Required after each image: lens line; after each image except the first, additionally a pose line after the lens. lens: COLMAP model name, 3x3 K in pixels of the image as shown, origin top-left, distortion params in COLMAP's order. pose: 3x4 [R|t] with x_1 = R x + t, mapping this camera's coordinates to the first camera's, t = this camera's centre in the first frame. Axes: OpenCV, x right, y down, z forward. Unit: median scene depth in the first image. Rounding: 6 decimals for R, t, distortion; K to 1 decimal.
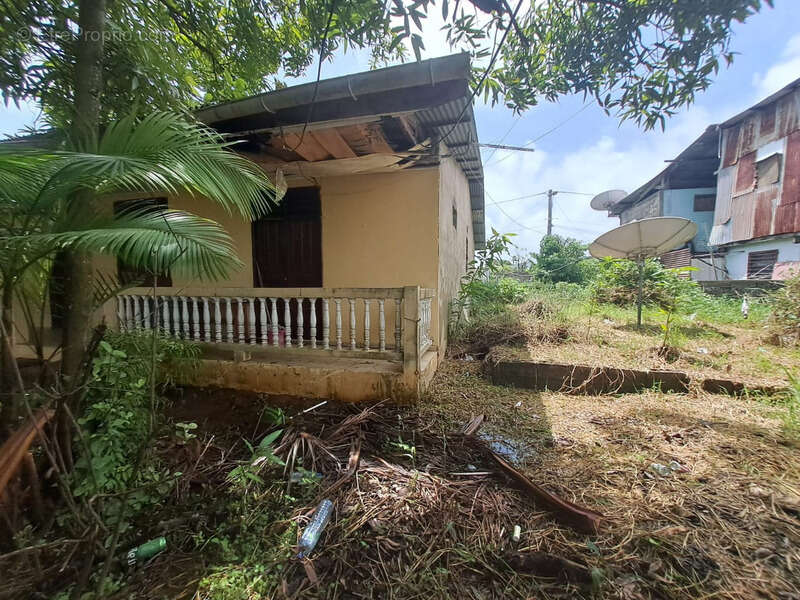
lens RADIAL K [[321.7, 0, 399.6], [0, 321.7, 299.6], [0, 0, 1]] dist [-0.005816, 0.003275]
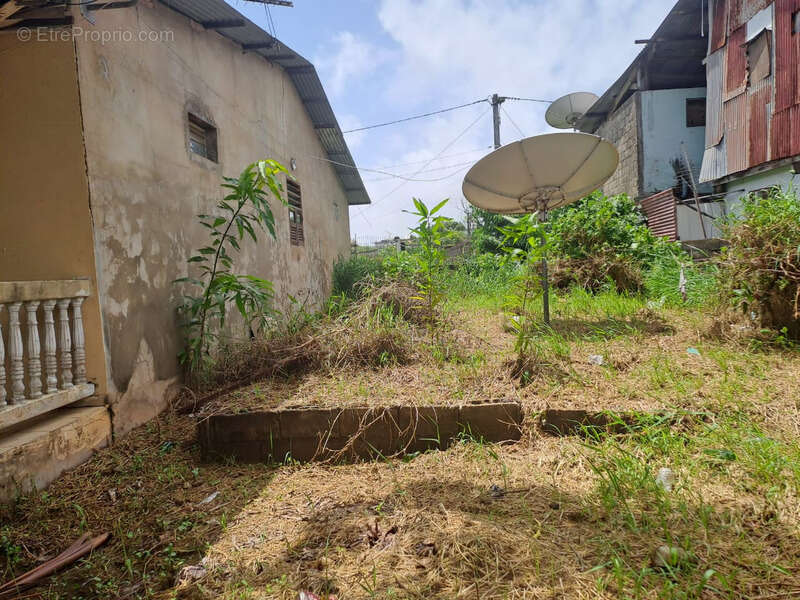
lens RADIAL K [[592.8, 0, 400.7], [0, 592.8, 299.3], [0, 0, 1]] dist [0.041027, -0.020220]
pose [[0.978300, -0.062899, 0.197414, 0.208578], [0.062799, 0.998003, 0.006776, 0.010466], [-0.197446, 0.005769, 0.980297, 0.005873]]
